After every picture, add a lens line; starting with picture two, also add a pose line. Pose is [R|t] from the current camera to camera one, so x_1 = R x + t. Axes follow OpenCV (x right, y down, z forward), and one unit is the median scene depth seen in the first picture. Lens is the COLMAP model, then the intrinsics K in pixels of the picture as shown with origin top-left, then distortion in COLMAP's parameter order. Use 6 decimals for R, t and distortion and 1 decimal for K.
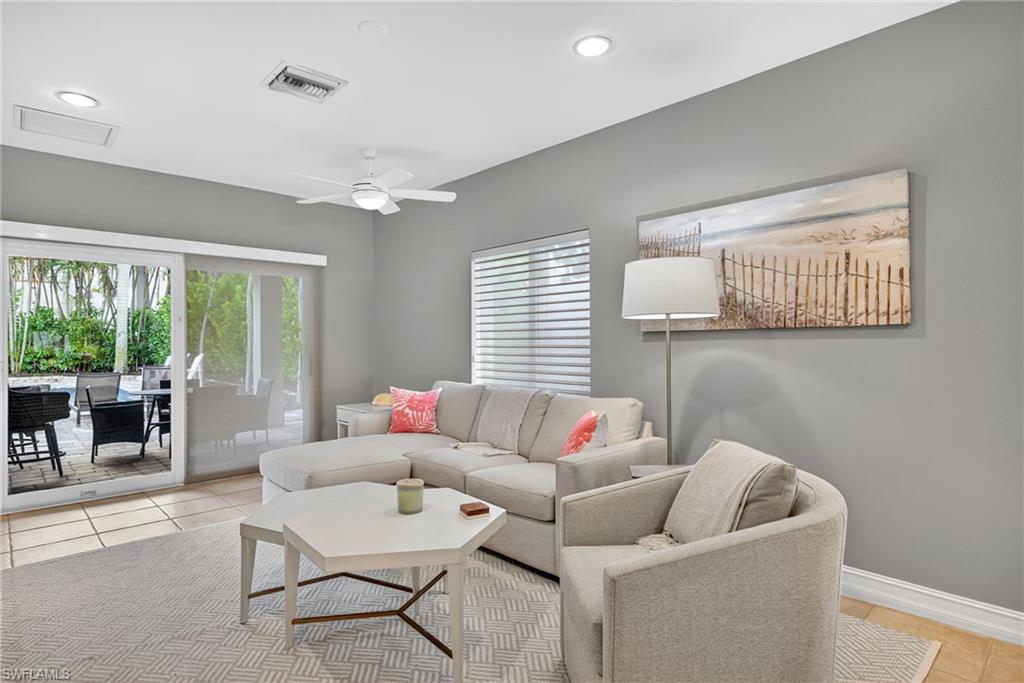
lens RADIAL K [[542.7, 0, 512.0], [0, 542.7, 341.5], [0, 0, 1]] dist [0.001342, 0.000979]
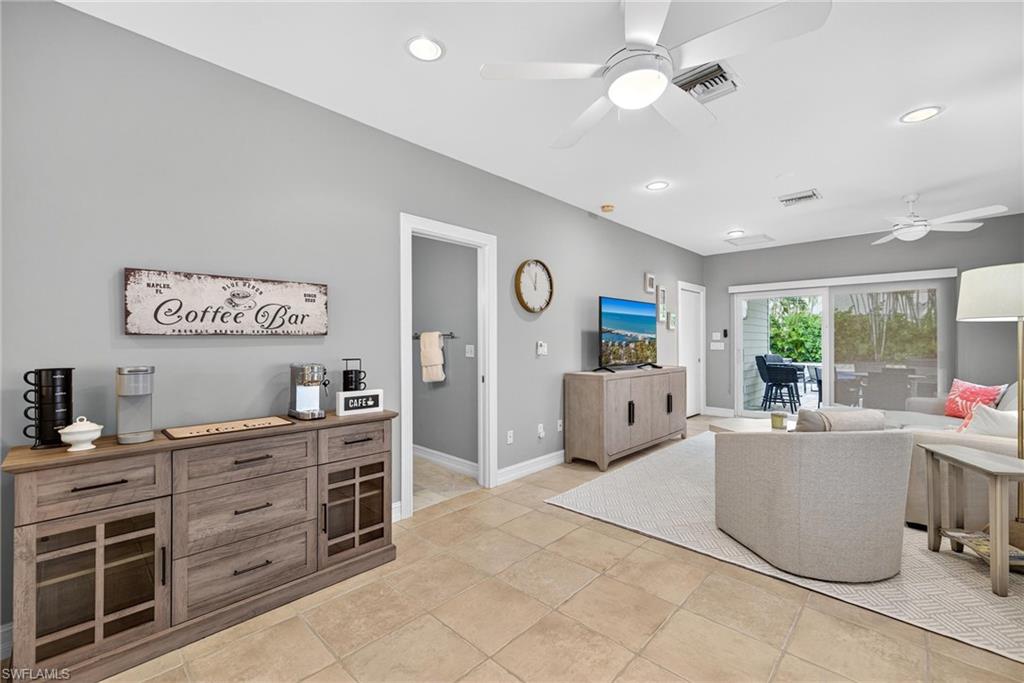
lens RADIAL K [[426.8, 0, 512.0], [0, 426.8, 341.5], [0, 0, 1]] dist [0.002623, 0.000363]
pose [[0.046999, 0.003418, -0.998889, 0.990036], [0.002653, 0.999990, 0.003546, -0.005804], [0.998891, -0.002817, 0.046989, -0.015967]]
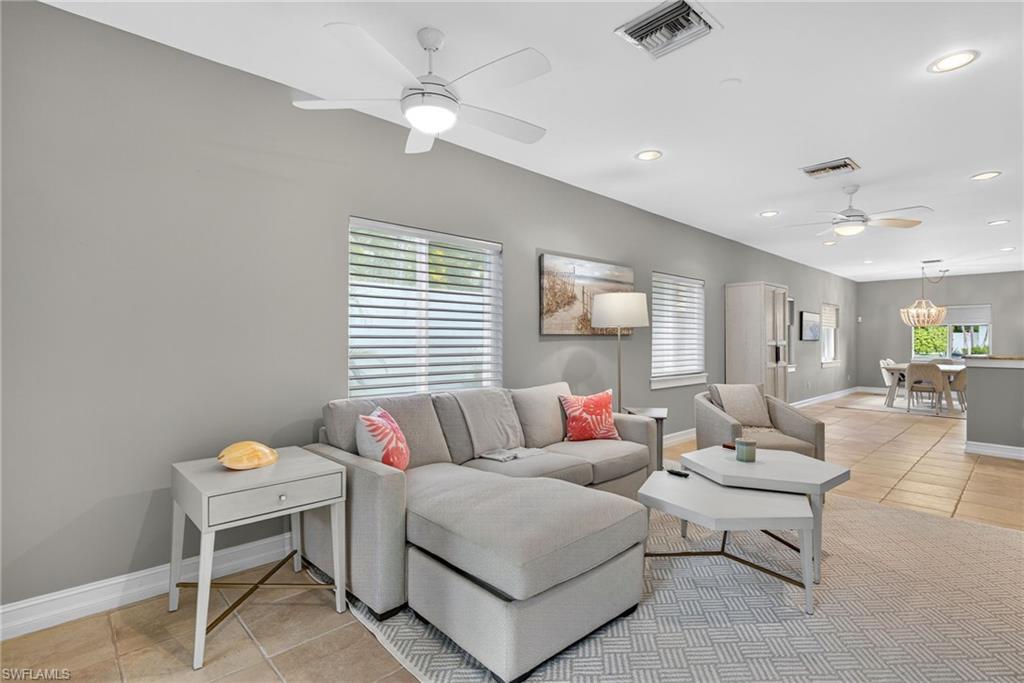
lens RADIAL K [[498.5, 0, 512.0], [0, 498.5, 341.5], [0, 0, 1]] dist [-0.000655, -0.000037]
pose [[0.001806, 0.000656, 0.999998, -1.145064], [-0.007951, 0.999968, -0.000642, 0.002821], [-0.999967, -0.007950, 0.001811, 1.209846]]
